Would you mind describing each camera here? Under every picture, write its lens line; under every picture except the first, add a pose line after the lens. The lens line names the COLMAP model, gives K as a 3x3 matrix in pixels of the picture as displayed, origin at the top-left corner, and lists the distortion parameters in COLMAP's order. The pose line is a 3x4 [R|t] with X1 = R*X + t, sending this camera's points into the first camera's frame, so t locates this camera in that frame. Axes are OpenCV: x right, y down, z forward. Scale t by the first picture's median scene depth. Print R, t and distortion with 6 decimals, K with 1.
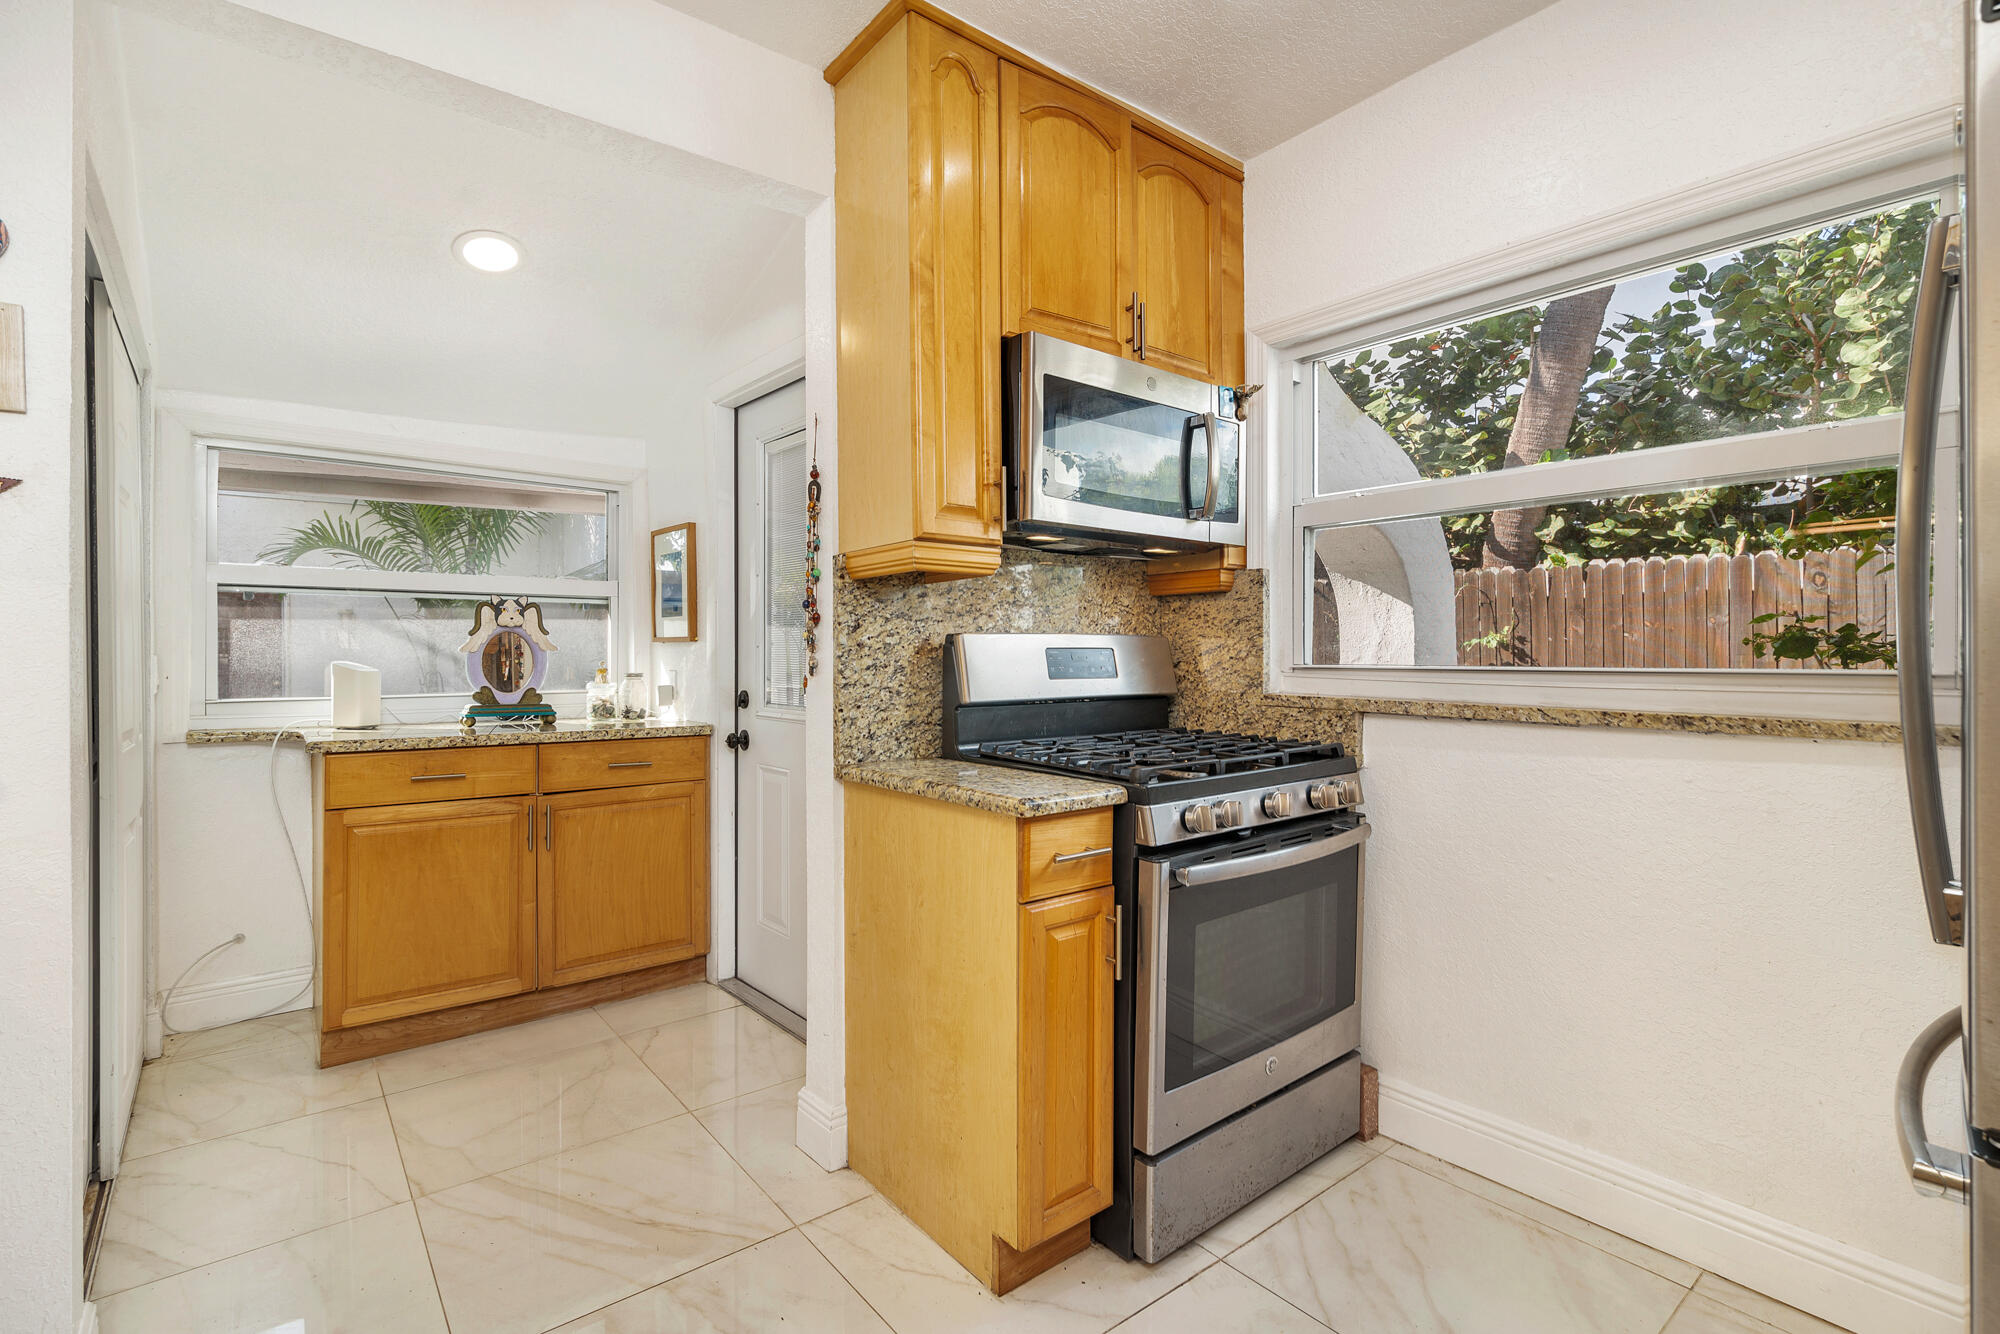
lens RADIAL K [[924.1, 0, 985.3], [0, 924.1, 654.5], [0, 0, 1]] dist [0.004434, -0.001028]
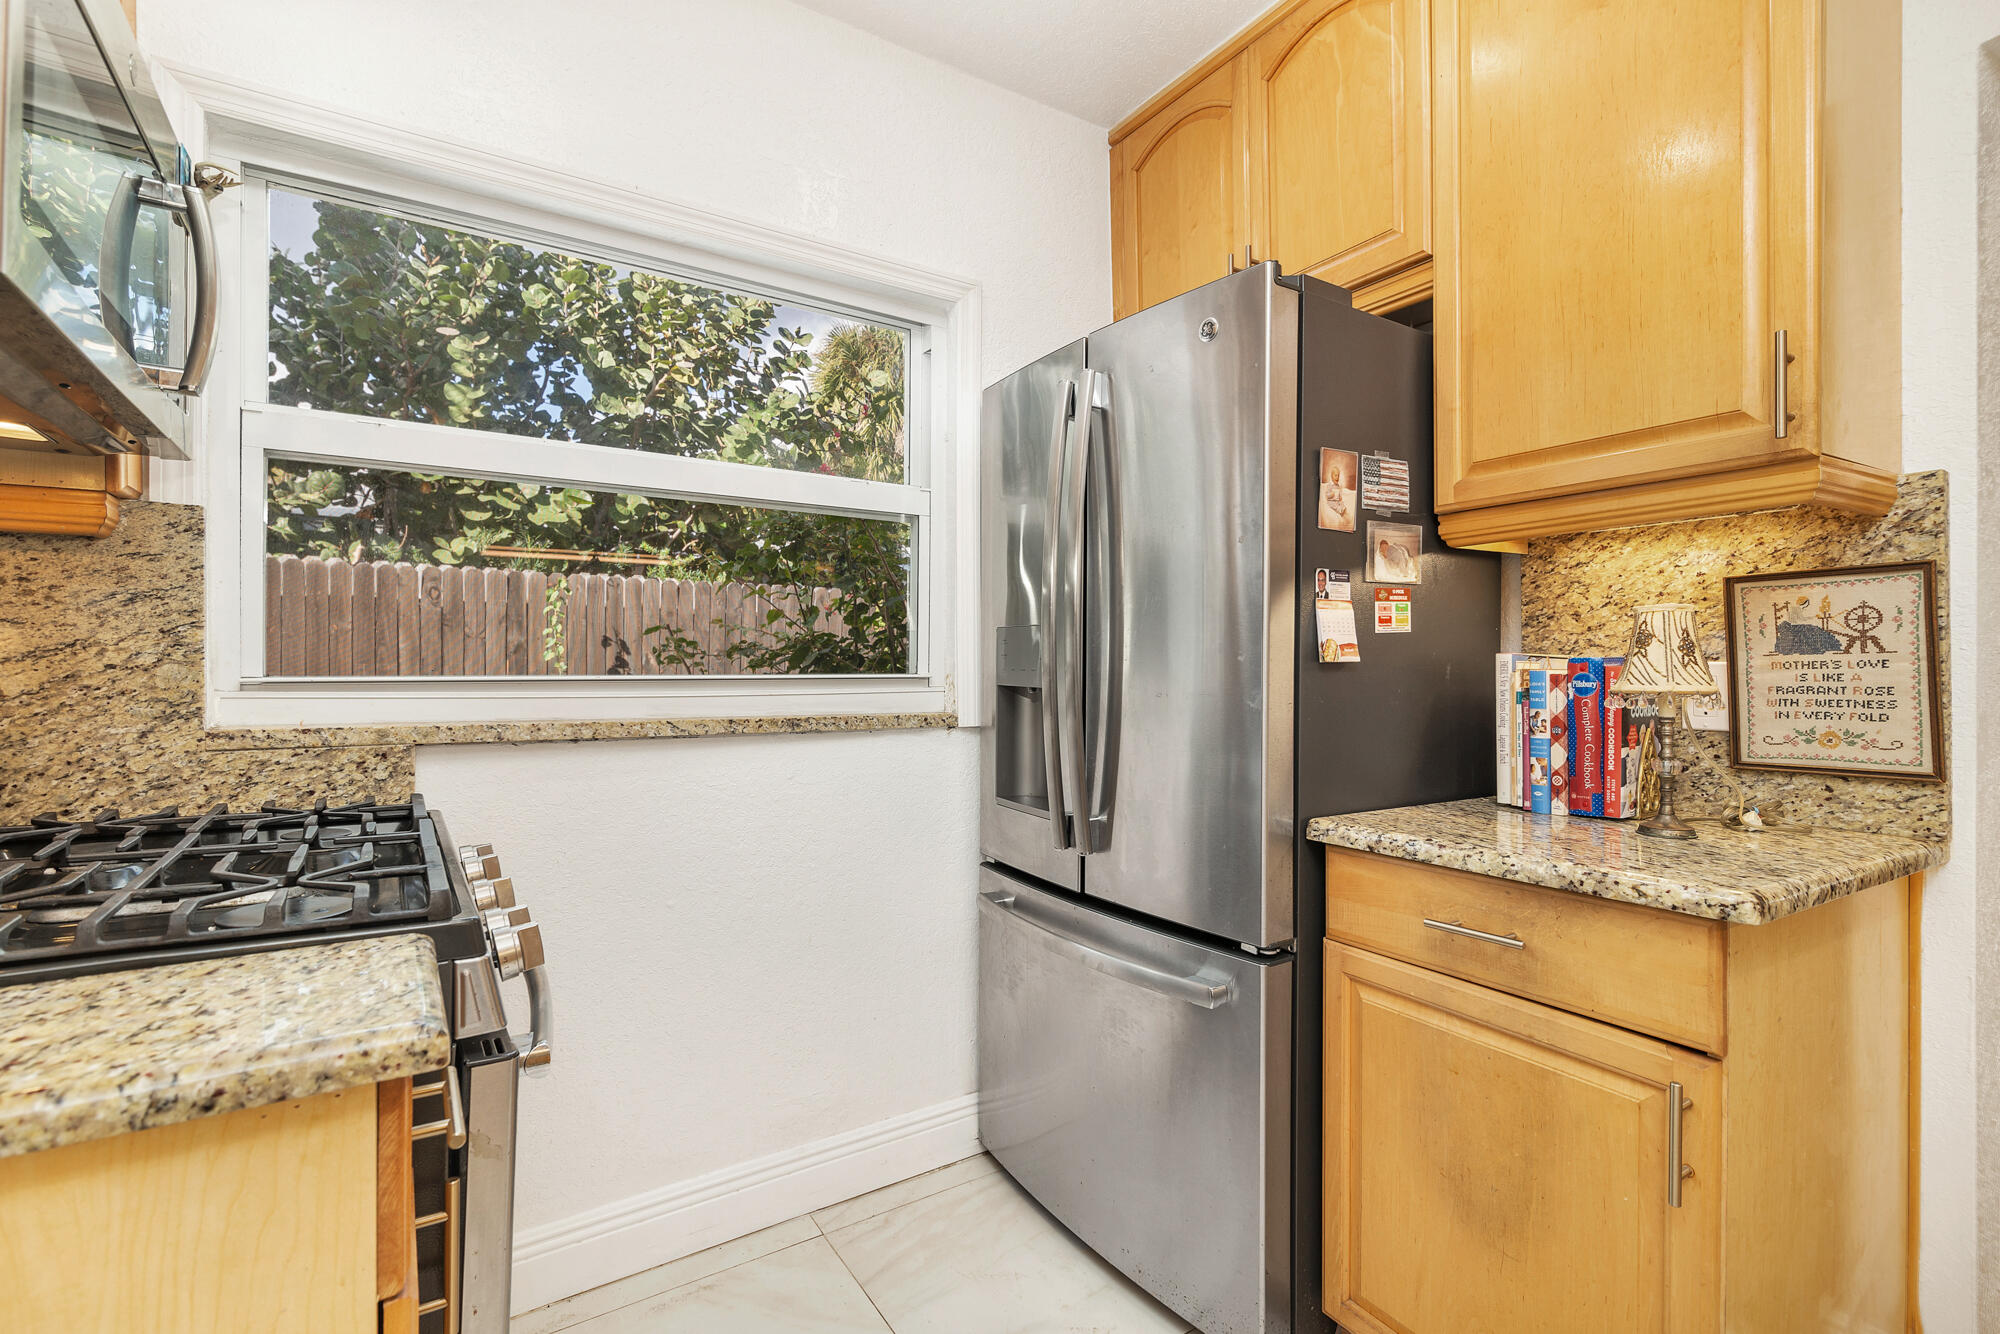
lens RADIAL K [[924.1, 0, 999.1], [0, 924.1, 668.0], [0, 0, 1]] dist [0.004434, -0.001028]
pose [[0.085508, -0.002765, 0.996334, -0.232762], [-0.001990, 0.999994, 0.002946, 0.002348], [-0.996336, -0.002235, 0.085502, 0.503834]]
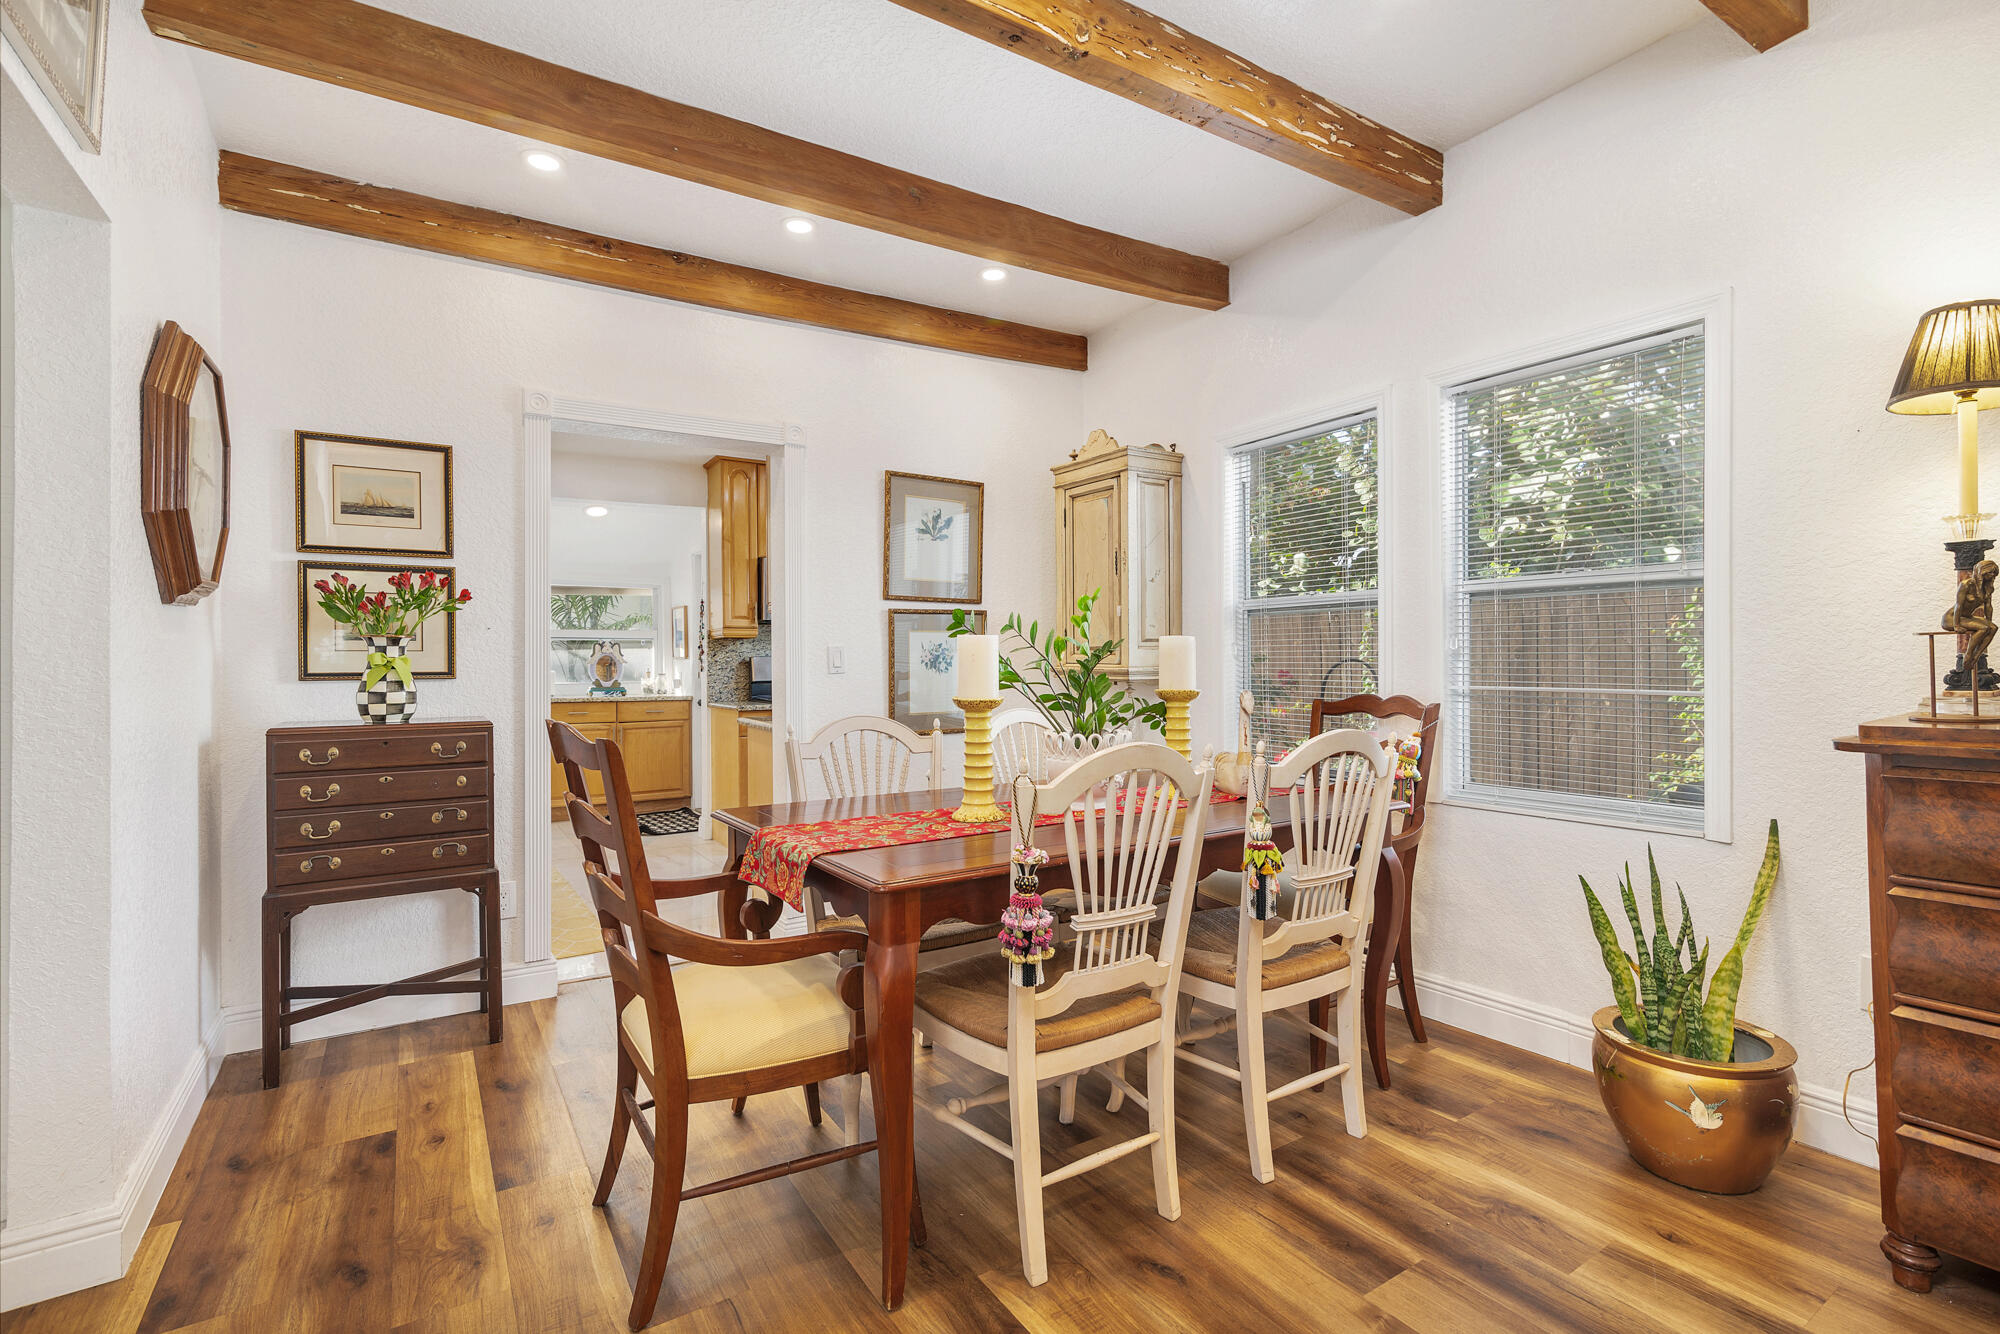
lens RADIAL K [[924.1, 0, 1001.9], [0, 924.1, 662.6], [0, 0, 1]] dist [0.004434, -0.001028]
pose [[0.994787, -0.004816, -0.101858, 0.762498], [0.004665, 0.999988, -0.001716, 0.002377], [0.101865, 0.001232, 0.994798, -1.301642]]
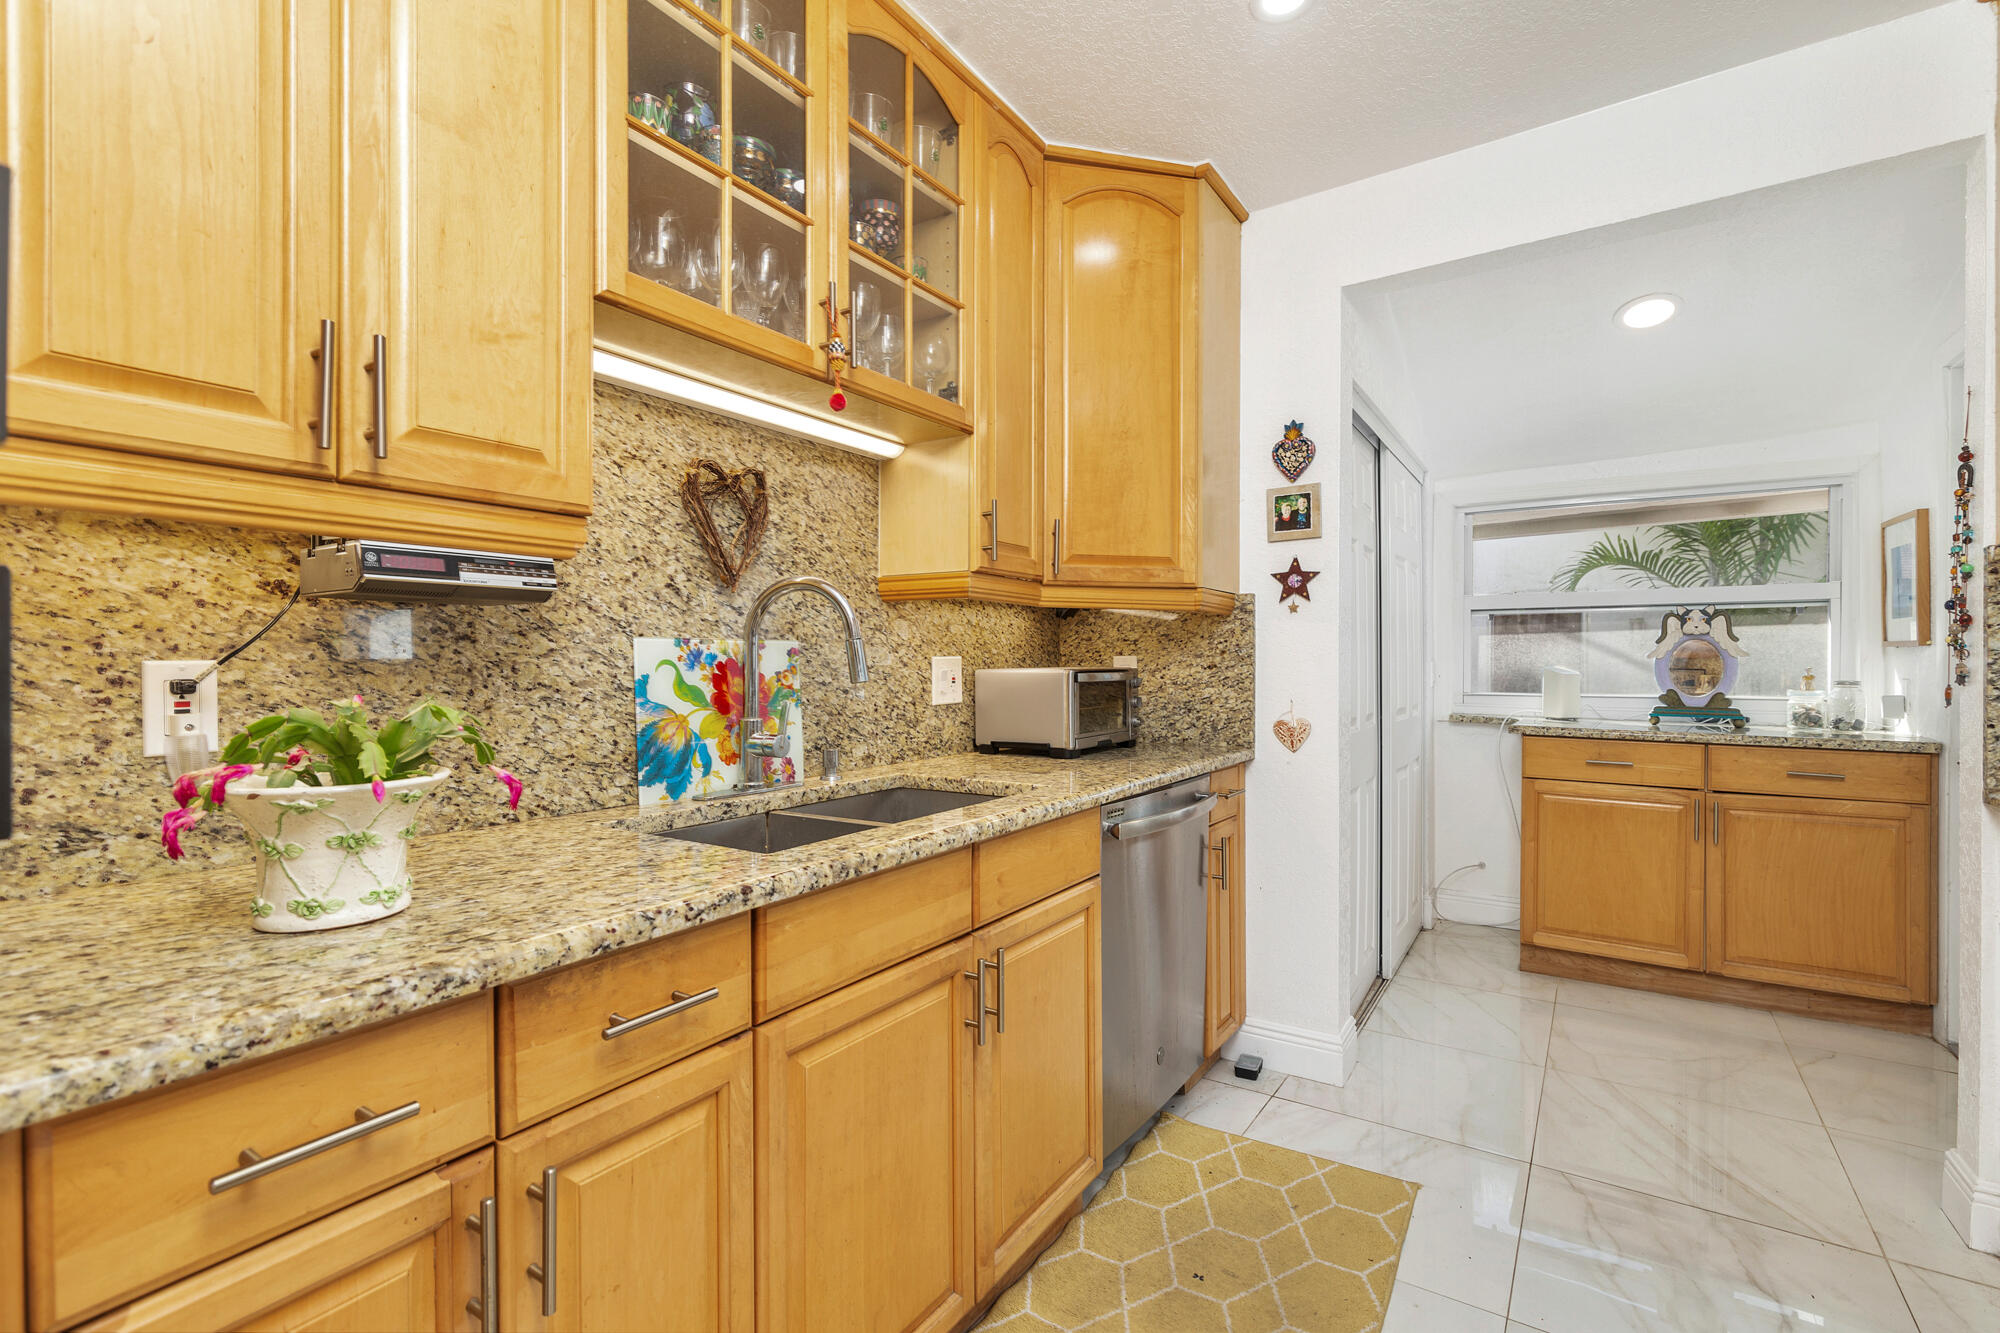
lens RADIAL K [[918.8, 0, 1003.7], [0, 918.8, 660.0], [0, 0, 1]] dist [-0.002813, -0.000329]
pose [[0.315689, 0.001238, -0.948862, 0.260427], [-0.000911, 0.999999, 0.001001, -0.000936], [0.948862, 0.000548, 0.315690, -0.106677]]
